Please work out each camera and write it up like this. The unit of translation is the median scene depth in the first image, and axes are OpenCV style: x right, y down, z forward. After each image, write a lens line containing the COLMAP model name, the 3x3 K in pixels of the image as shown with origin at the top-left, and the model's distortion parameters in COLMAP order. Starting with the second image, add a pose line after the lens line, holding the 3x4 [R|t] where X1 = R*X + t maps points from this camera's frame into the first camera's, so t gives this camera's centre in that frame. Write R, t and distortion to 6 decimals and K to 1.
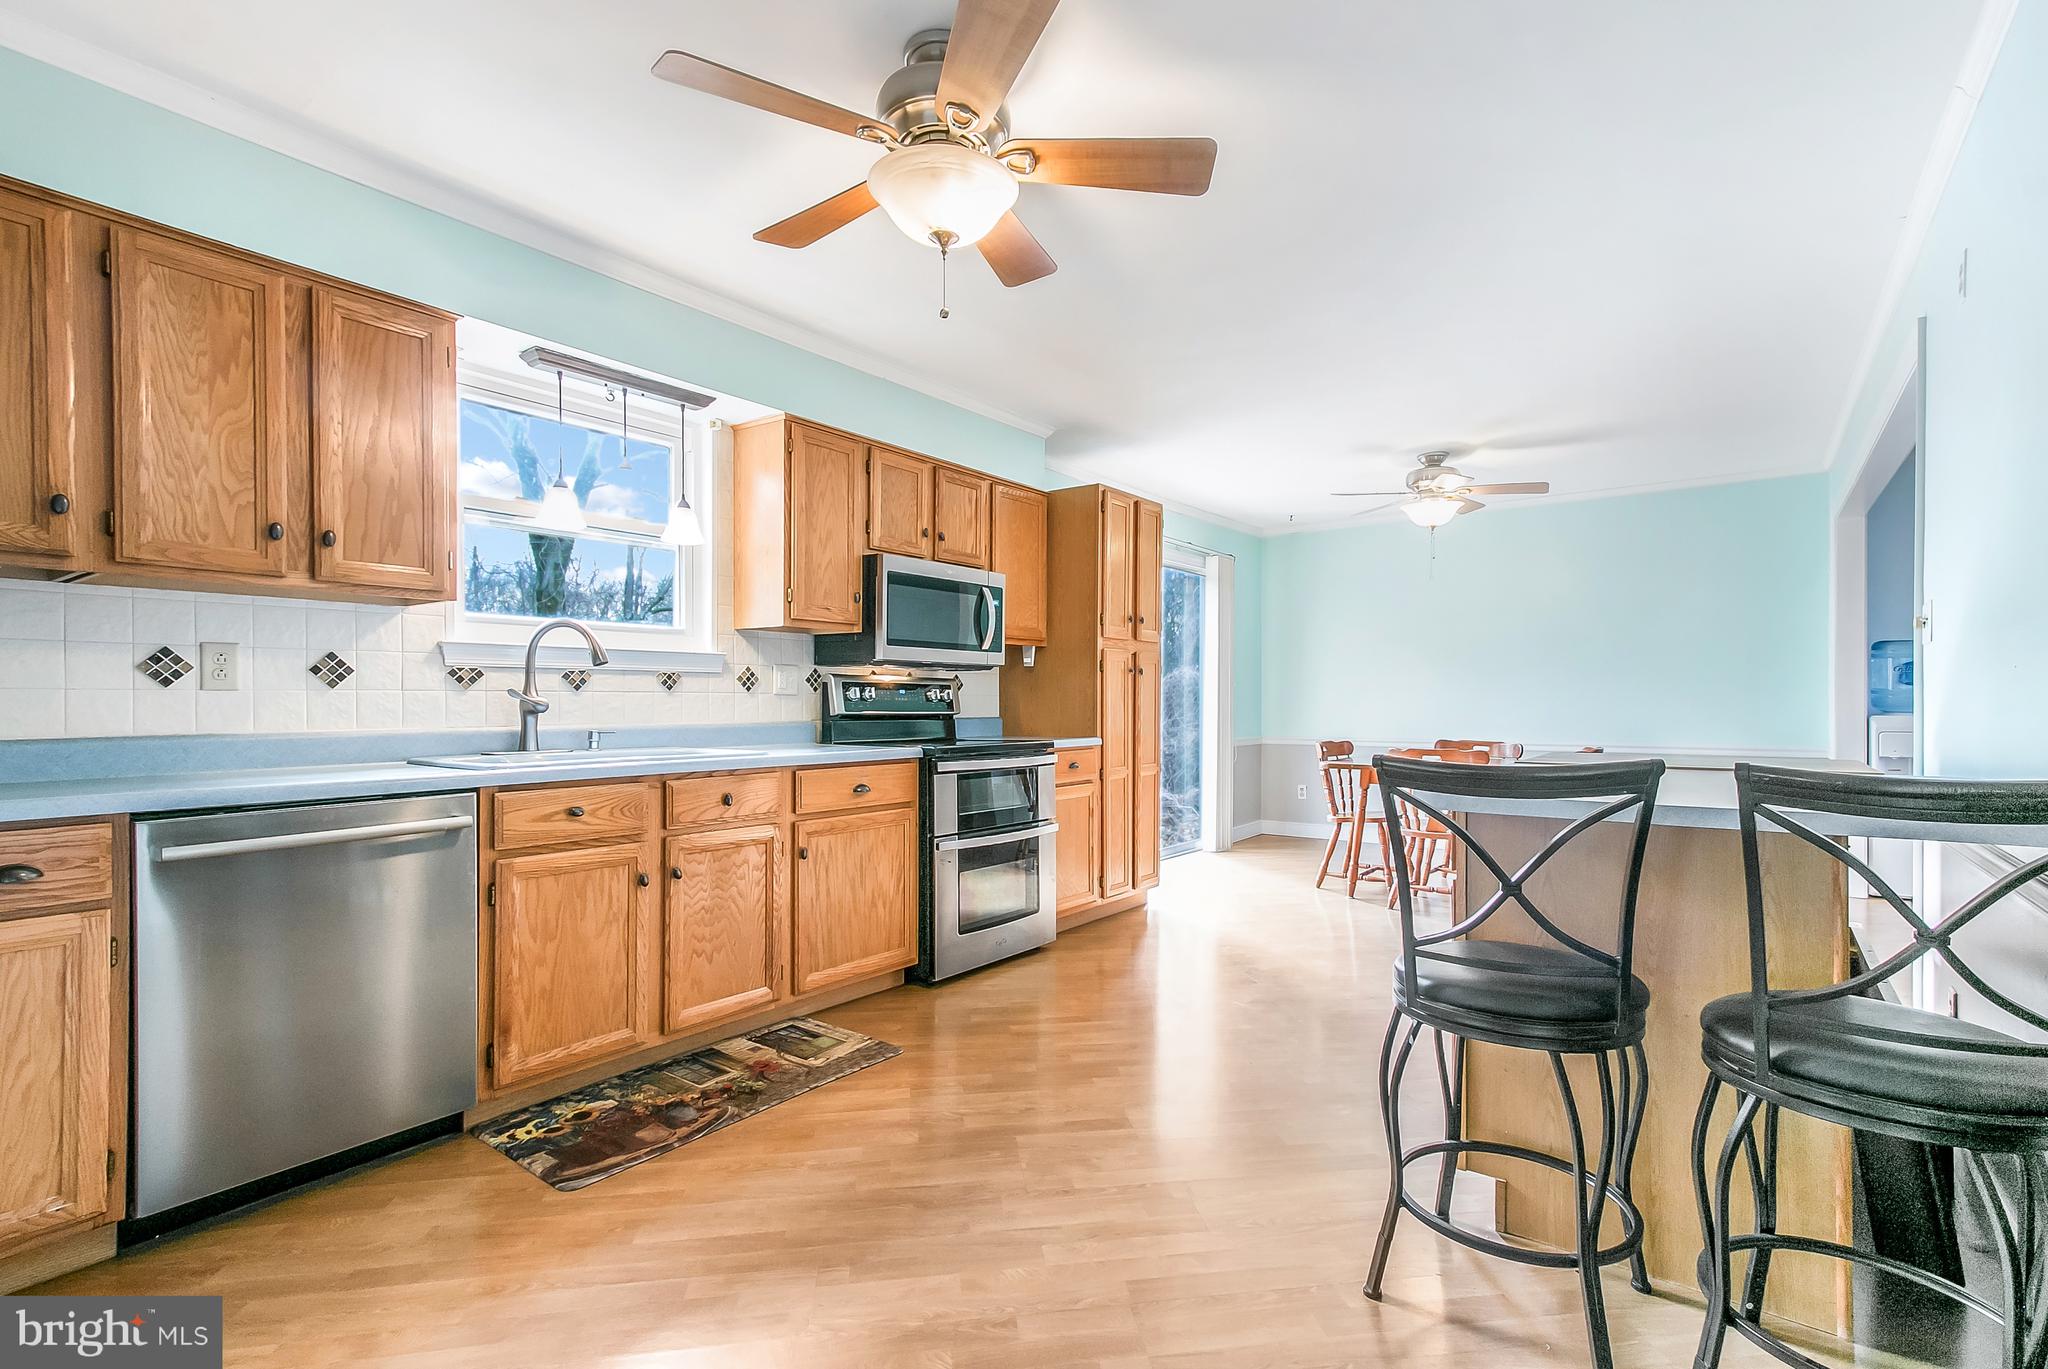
lens RADIAL K [[951.2, 0, 1072.4], [0, 951.2, 708.0], [0, 0, 1]] dist [0.001909, 0.000113]
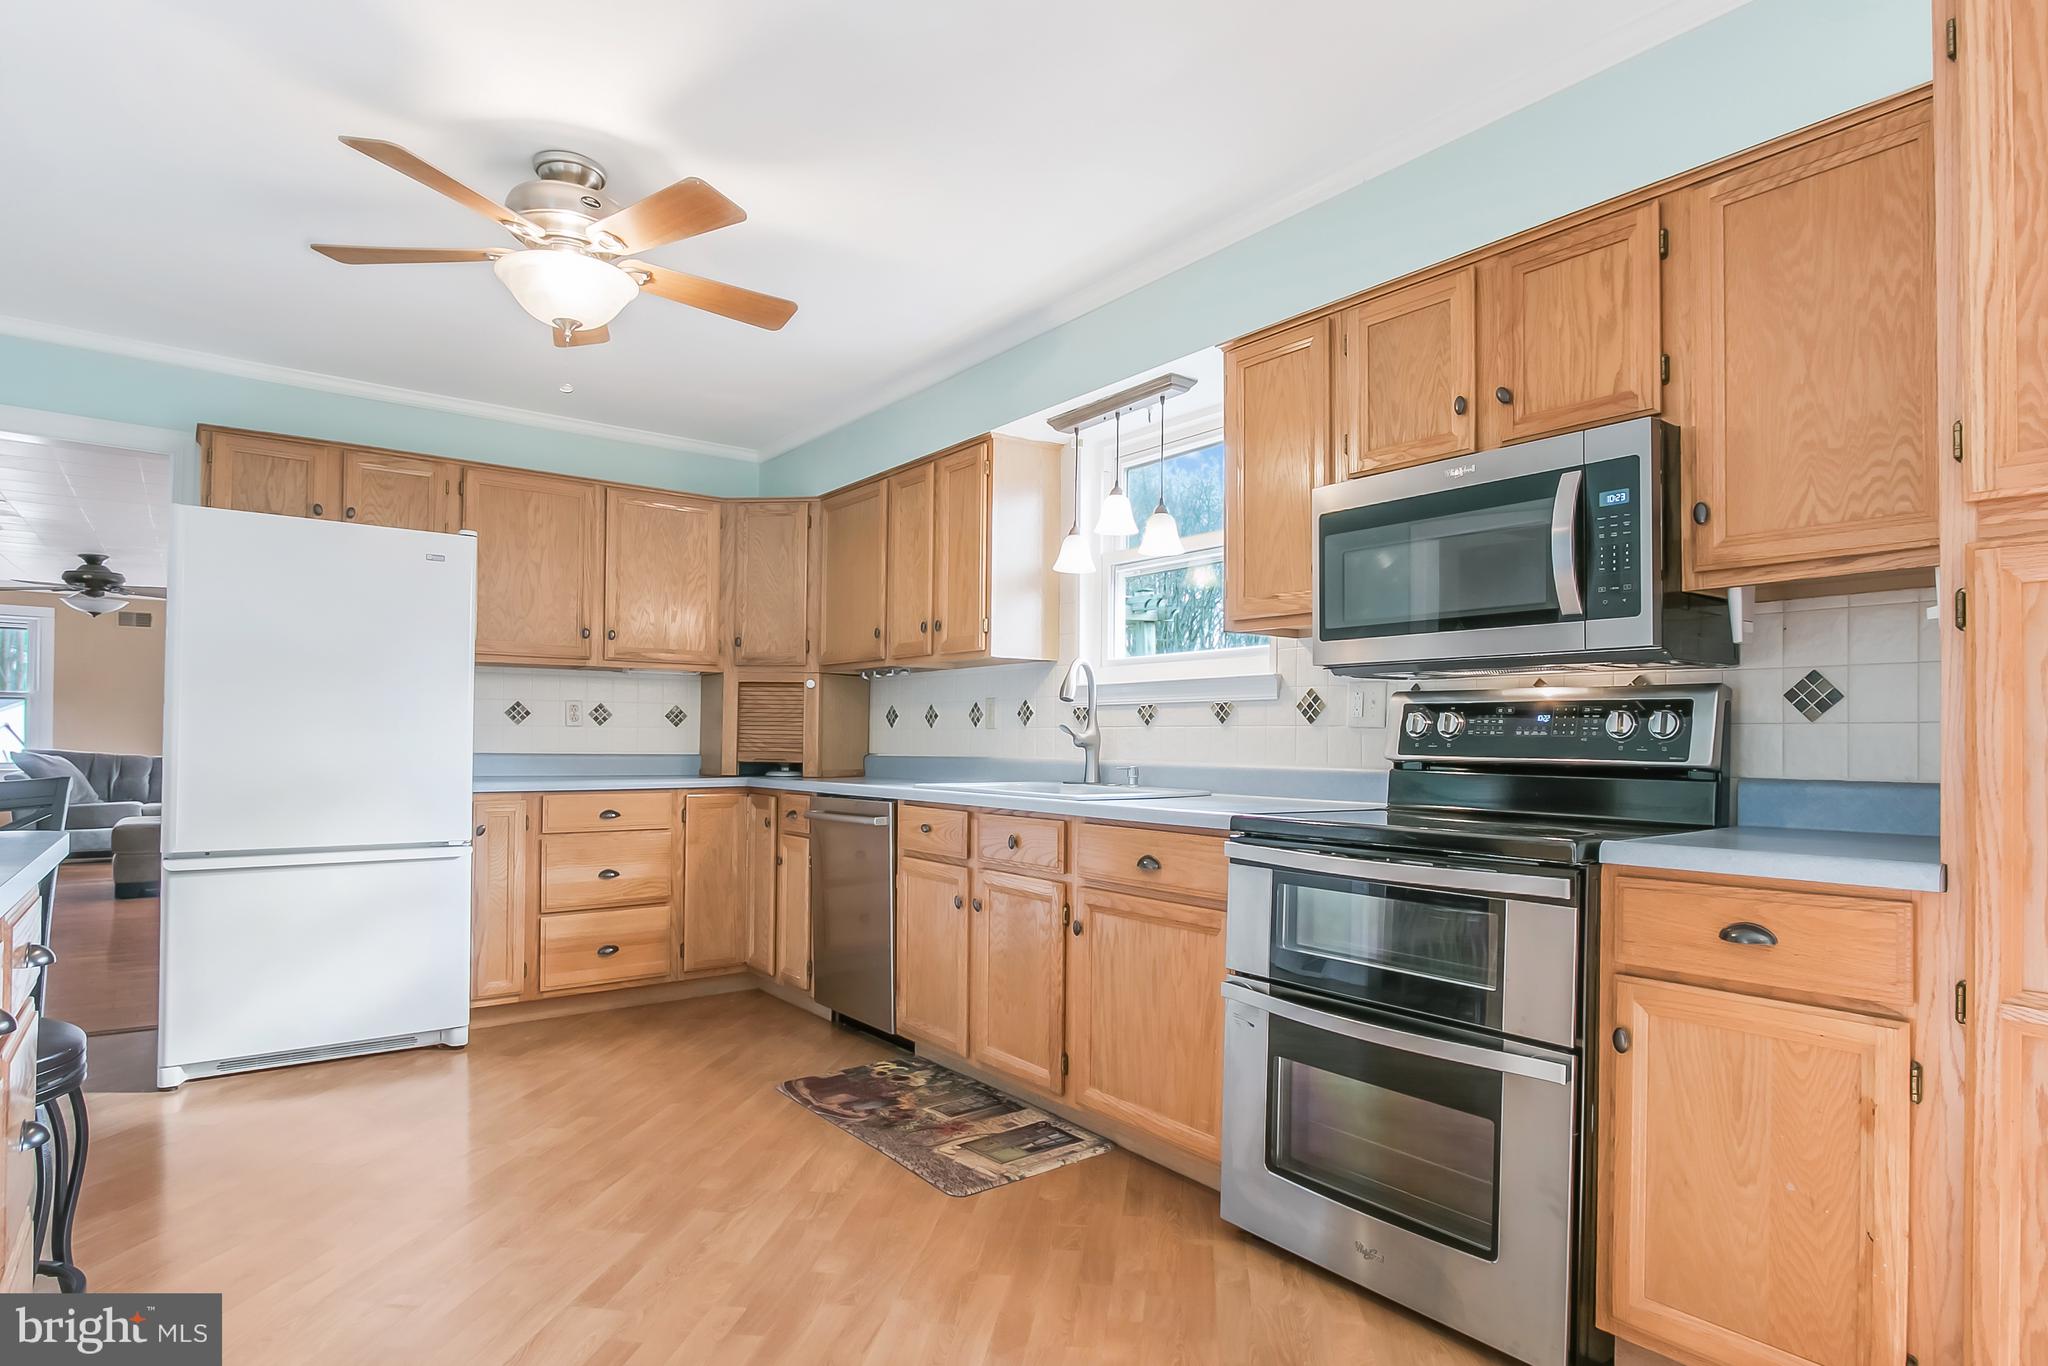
lens RADIAL K [[1100.0, 0, 1047.8], [0, 1100.0, 725.9], [0, 0, 1]] dist [-0.006957, -0.000298]
pose [[-0.291300, -0.010292, -0.956576, 0.655779], [-0.010456, 0.999917, -0.007574, -0.009076], [0.956574, 0.007795, -0.291384, 1.347723]]
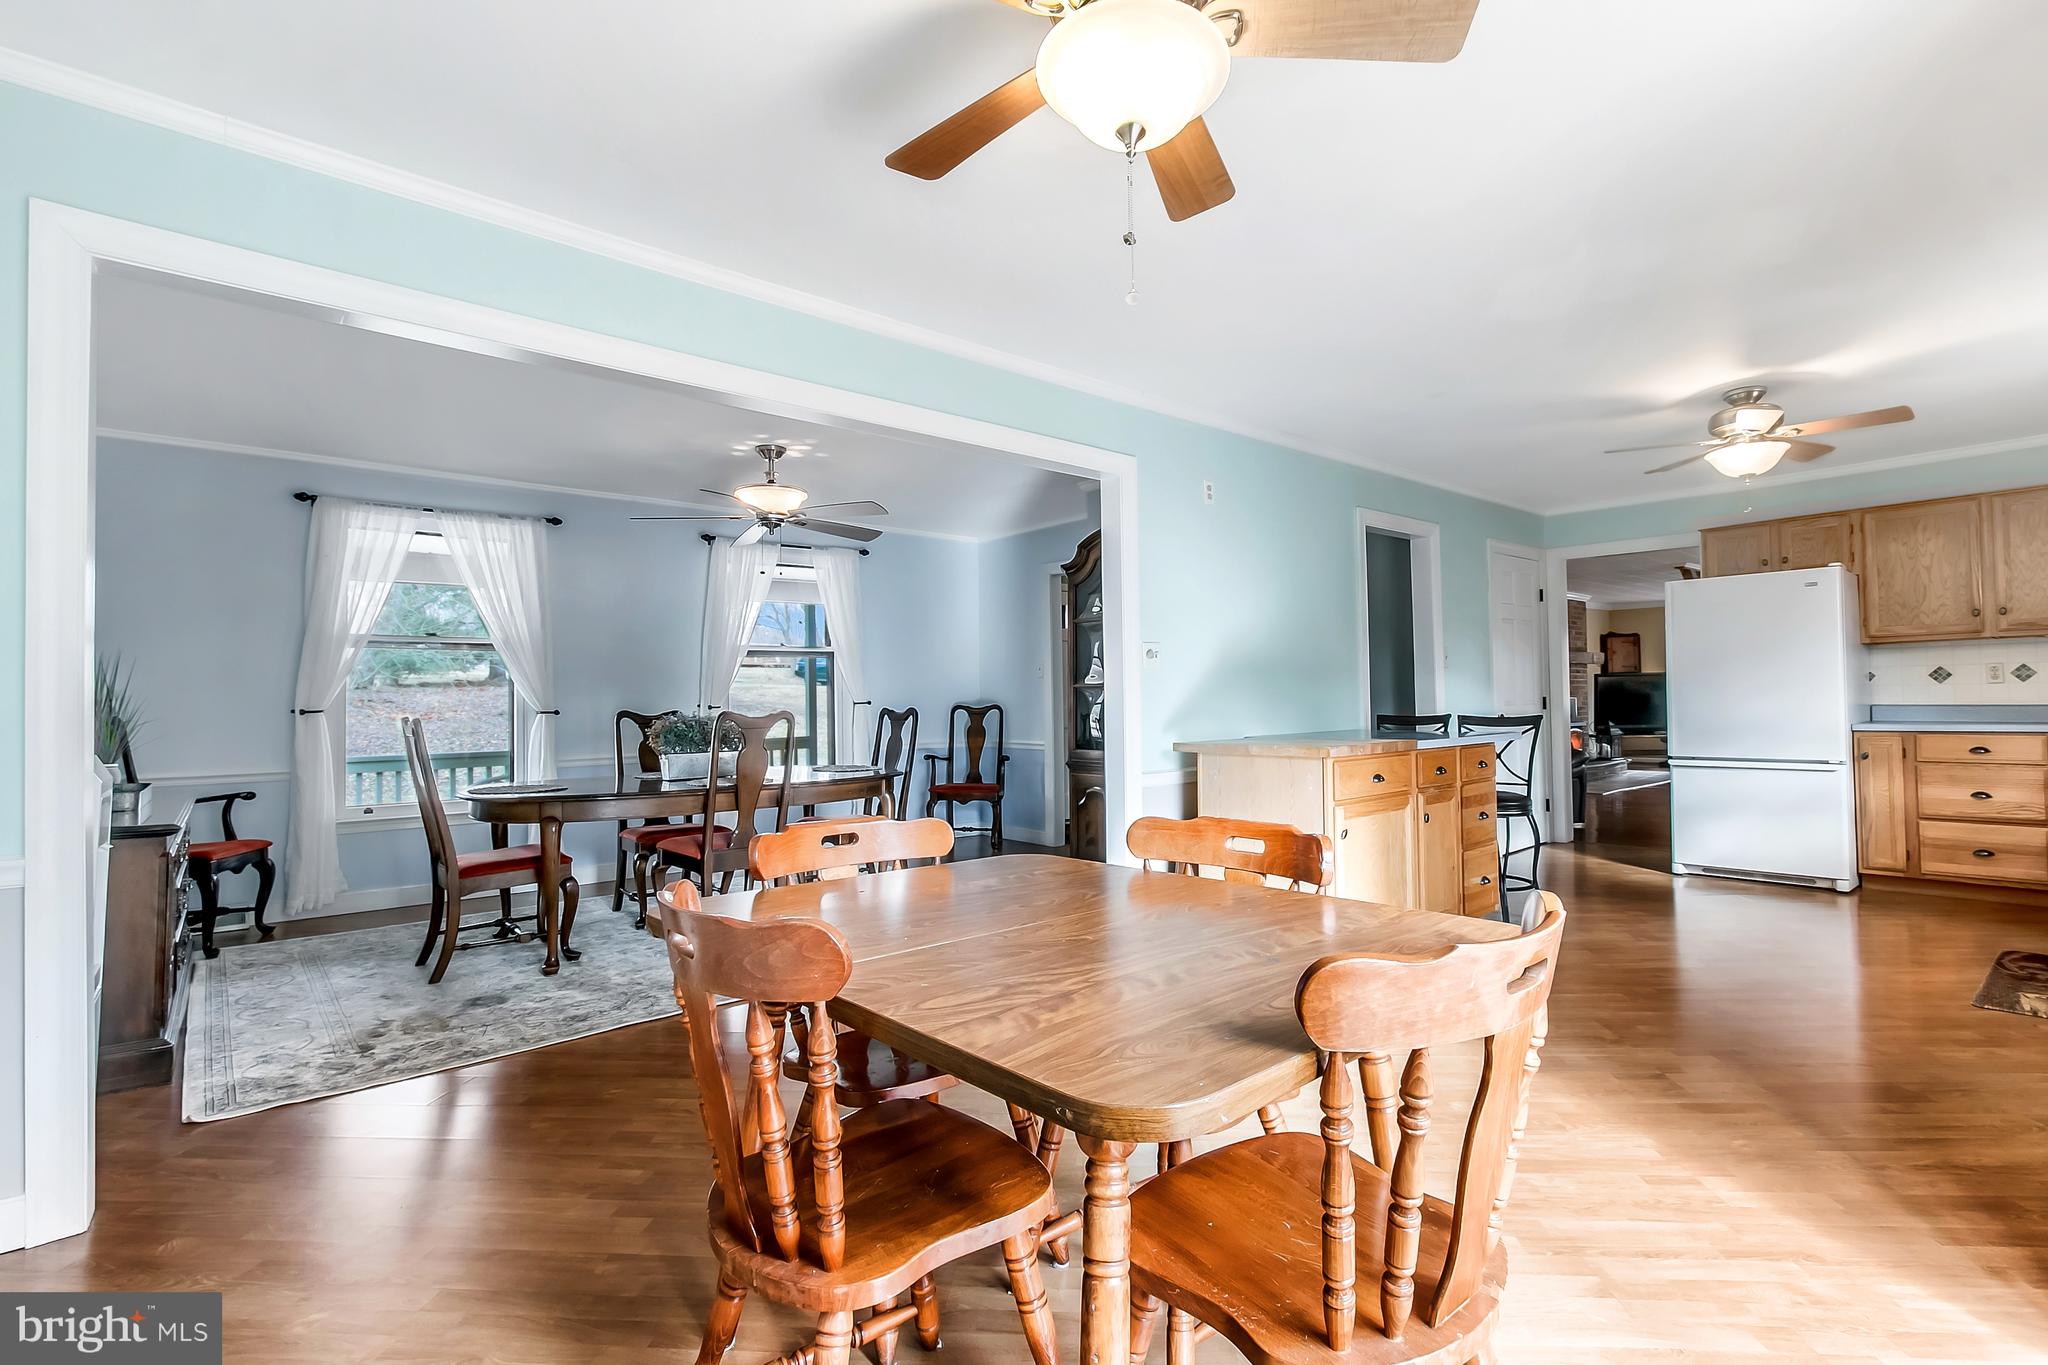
lens RADIAL K [[951.2, 0, 1072.4], [0, 951.2, 706.0], [0, 0, 1]] dist [0.001909, 0.000113]
pose [[-0.976497, 0.019985, 0.214603, 0.621283], [0.021977, 0.999735, 0.006902, -0.020952], [-0.214408, 0.011456, -0.976677, 2.348674]]
